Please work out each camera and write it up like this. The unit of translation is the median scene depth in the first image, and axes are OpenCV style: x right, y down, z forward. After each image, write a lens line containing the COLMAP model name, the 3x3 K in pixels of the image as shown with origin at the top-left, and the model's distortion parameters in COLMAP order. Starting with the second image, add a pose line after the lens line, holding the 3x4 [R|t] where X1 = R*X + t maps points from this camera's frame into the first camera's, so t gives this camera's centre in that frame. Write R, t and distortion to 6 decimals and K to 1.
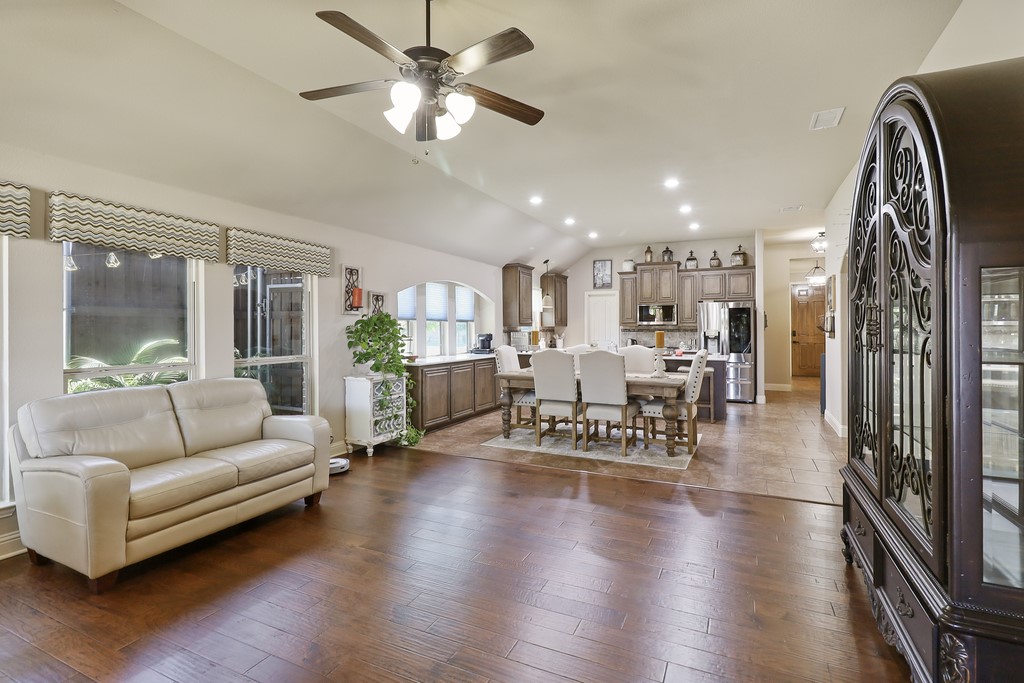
lens RADIAL K [[475.5, 0, 520.8], [0, 475.5, 329.3], [0, 0, 1]] dist [0.004791, 0.000920]
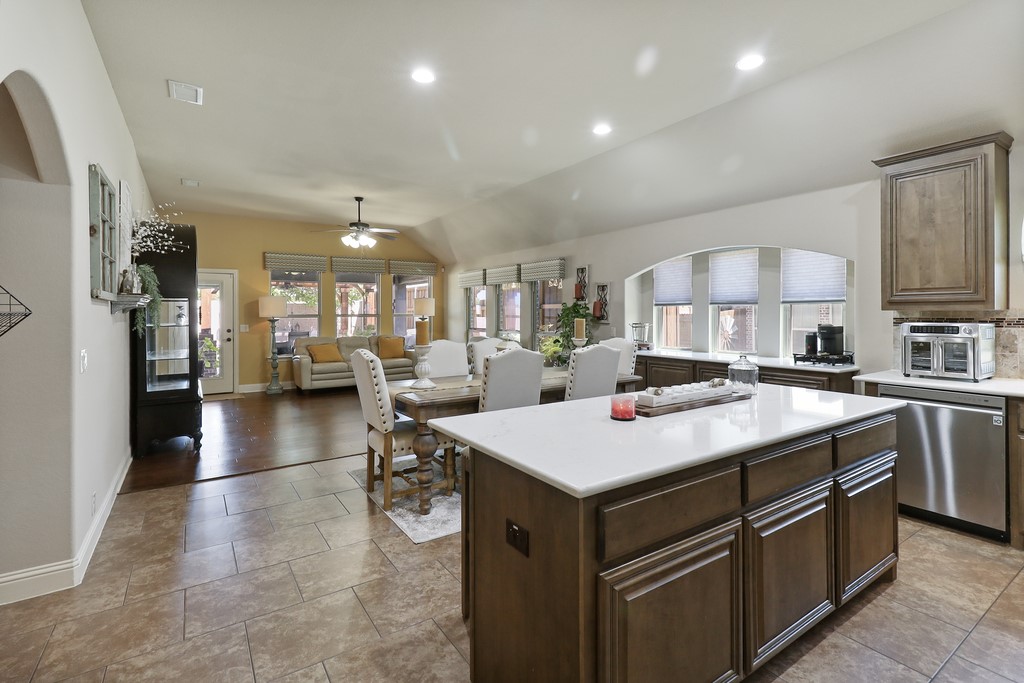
lens RADIAL K [[479.3, 0, 516.9], [0, 479.3, 312.8], [0, 0, 1]] dist [0.003116, 0.000509]
pose [[-0.511813, 0.002031, -0.859094, 0.459303], [0.004975, 0.999987, -0.000600, -0.004465], [0.859082, -0.004581, -0.511817, 0.830873]]
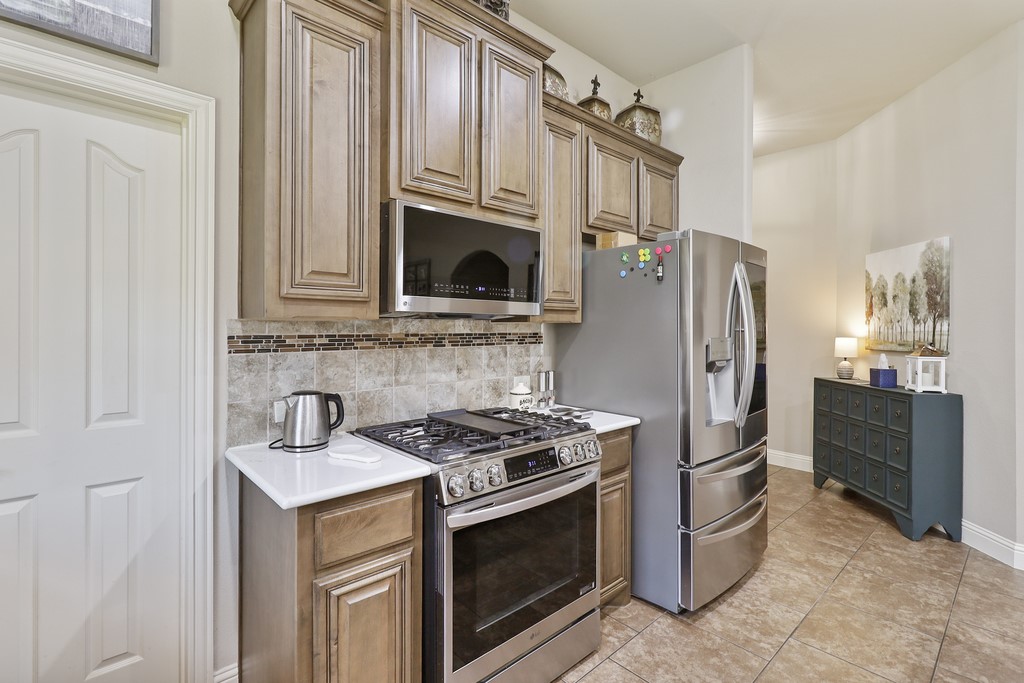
lens RADIAL K [[476.3, 0, 516.2], [0, 476.3, 328.4], [0, 0, 1]] dist [-0.004783, 0.000206]
pose [[0.375716, -0.000611, 0.926735, 0.101408], [-0.001081, 0.999999, 0.001098, -0.003785], [-0.926734, -0.001414, 0.375715, 0.899359]]
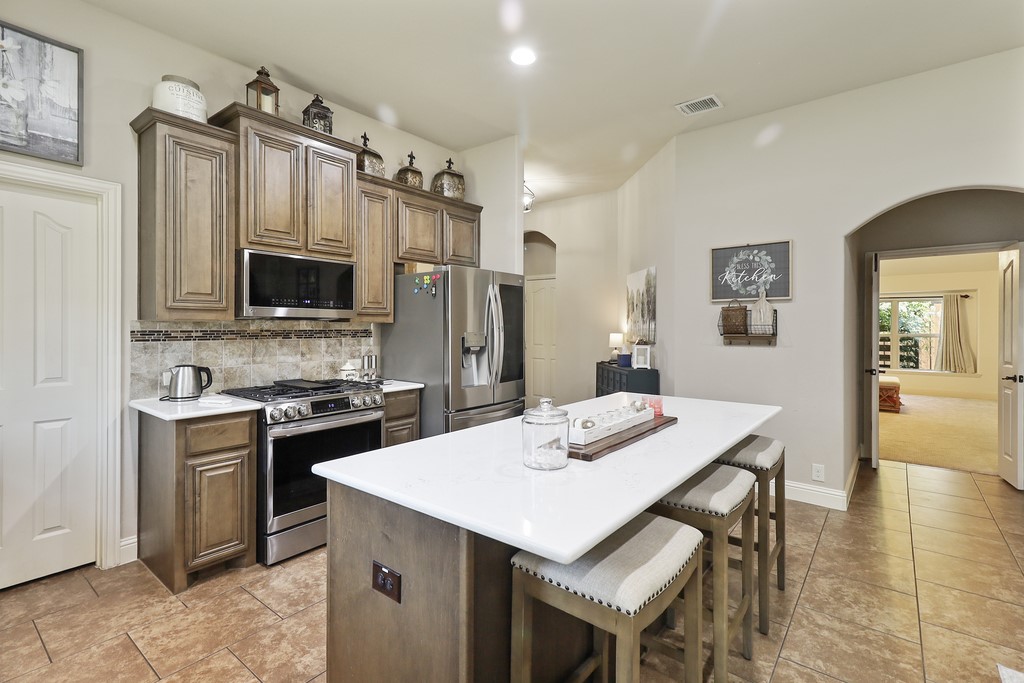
lens RADIAL K [[475.5, 0, 520.8], [0, 475.5, 329.3], [0, 0, 1]] dist [0.004791, 0.000920]
pose [[0.220061, -0.003774, 0.975479, -0.001722], [-0.000970, 0.999991, 0.004087, -0.003021], [-0.975486, -0.001845, 0.220056, 0.775012]]
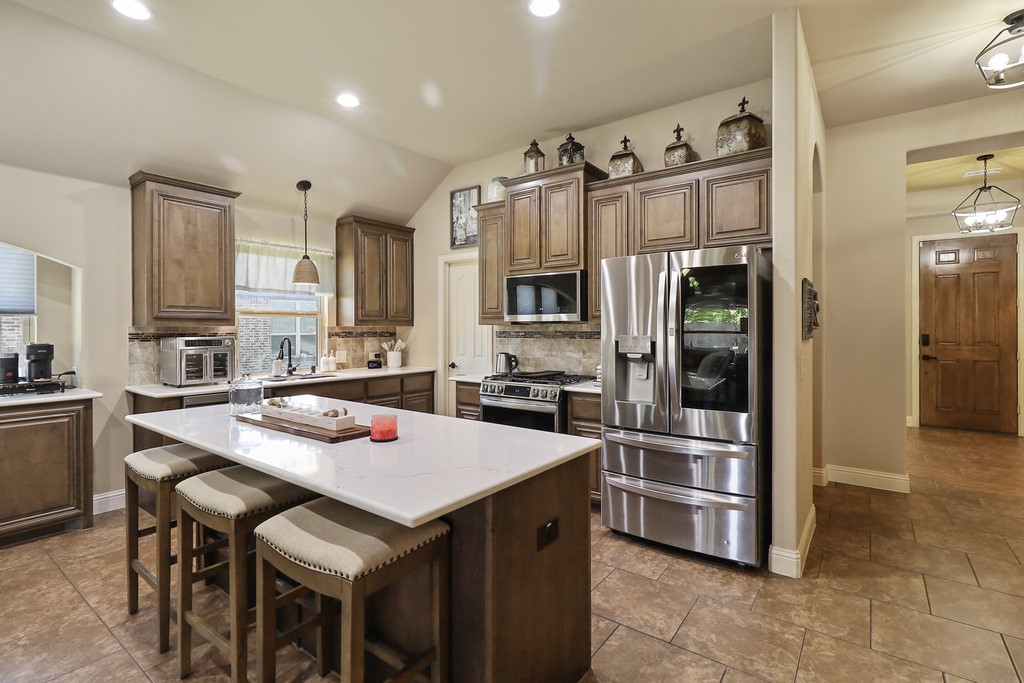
lens RADIAL K [[475.5, 0, 520.8], [0, 475.5, 329.3], [0, 0, 1]] dist [0.004791, 0.000920]
pose [[0.981104, 0.001002, -0.193477, 0.346125], [-0.001187, 0.999999, -0.000838, -0.002470], [0.193476, 0.001051, 0.981105, 0.582360]]
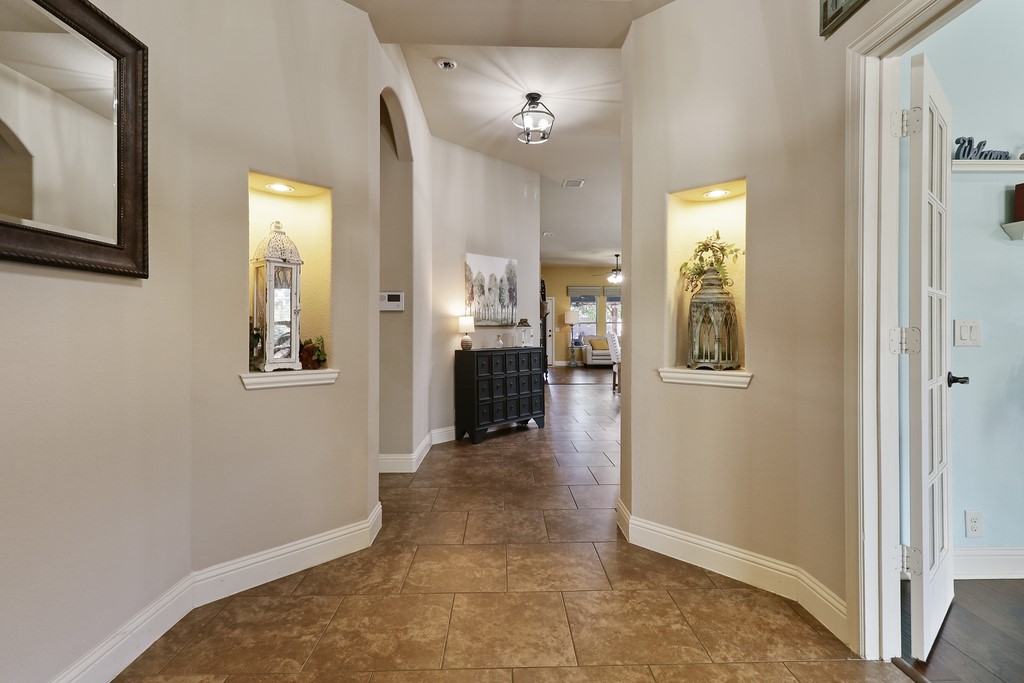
lens RADIAL K [[475.5, 0, 520.8], [0, 475.5, 329.3], [0, 0, 1]] dist [0.004791, 0.000920]
pose [[-0.888448, 0.001876, -0.458973, 0.773189], [0.001857, 0.999998, 0.000493, 0.017979], [0.458973, -0.000414, -0.888450, 1.269865]]
